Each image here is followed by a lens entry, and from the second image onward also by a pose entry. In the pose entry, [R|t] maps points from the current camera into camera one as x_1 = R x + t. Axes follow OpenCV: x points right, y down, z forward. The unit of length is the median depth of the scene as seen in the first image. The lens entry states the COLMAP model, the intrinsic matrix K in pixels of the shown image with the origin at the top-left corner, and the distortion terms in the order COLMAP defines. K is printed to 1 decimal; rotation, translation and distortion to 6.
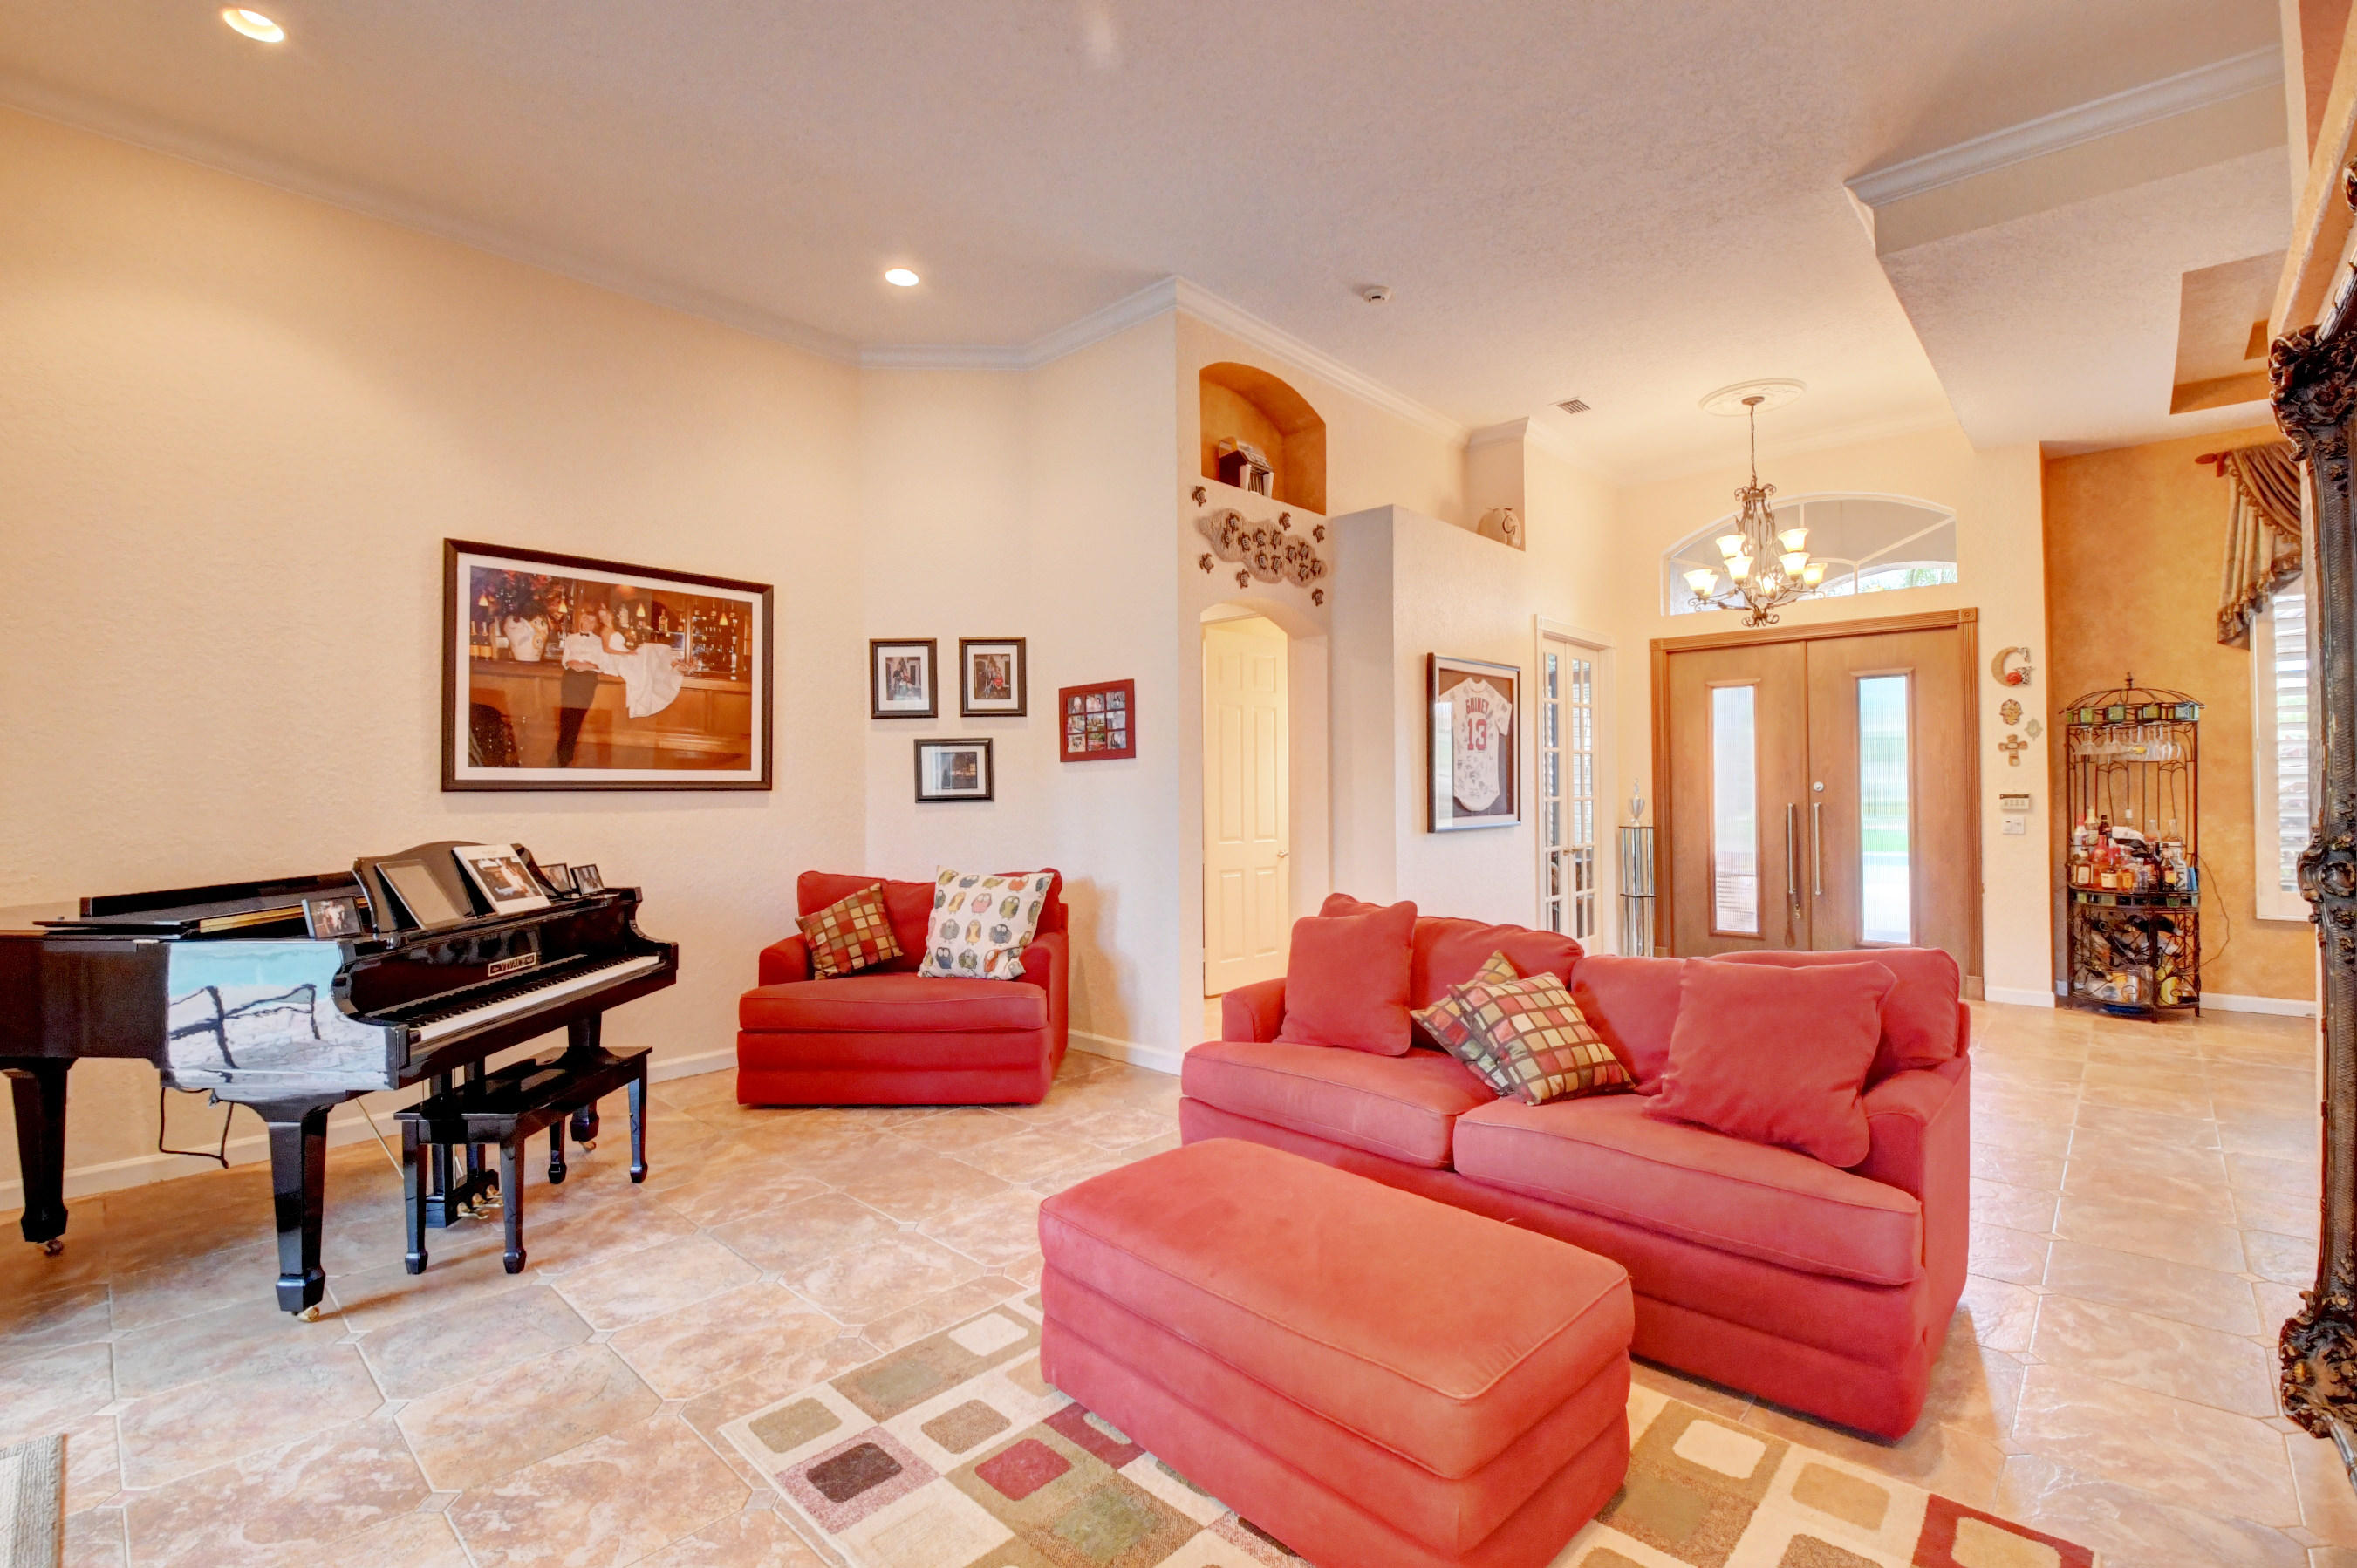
lens RADIAL K [[1031.7, 0, 1200.9], [0, 1031.7, 769.4], [0, 0, 1]] dist [0.005166, -0.015710]
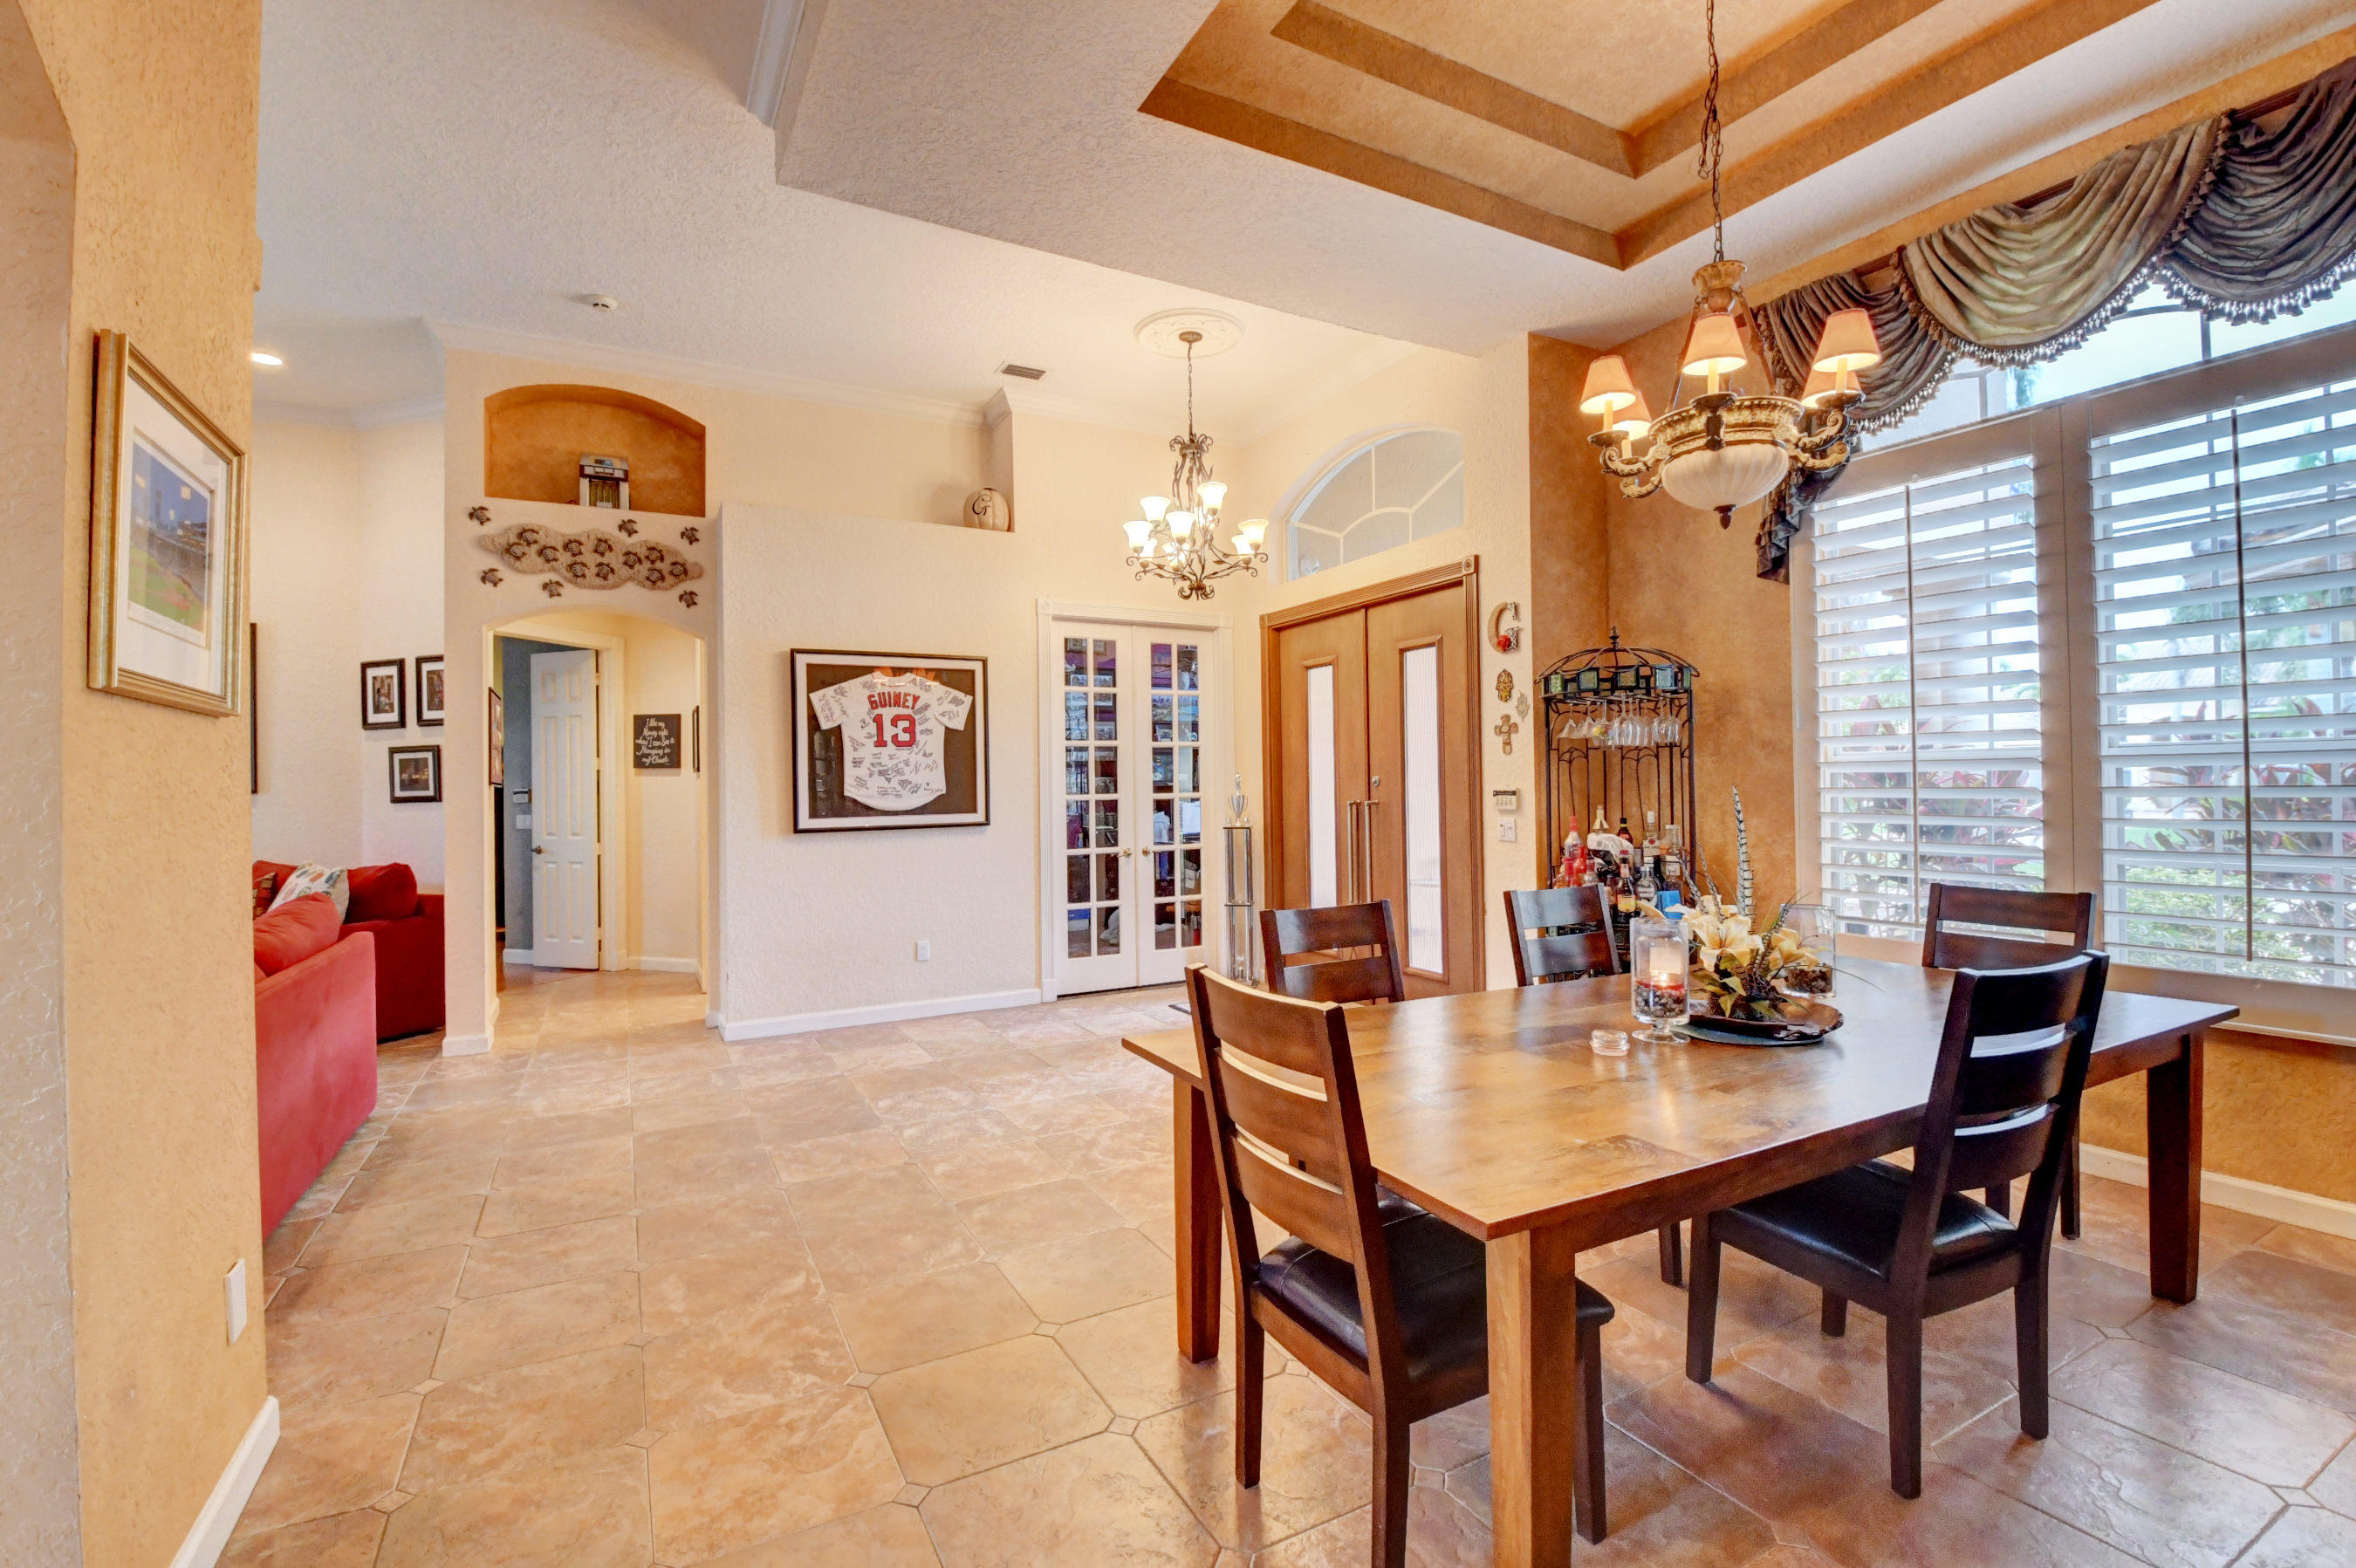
lens RADIAL K [[1031.4, 0, 1250.6], [0, 1031.4, 781.3], [0, 0, 1]] dist [0.005166, -0.015710]
pose [[0.948364, -0.006504, -0.317117, 0.903888], [0.013490, 0.999712, 0.019838, -0.001123], [0.316897, -0.023092, 0.948179, 0.201593]]
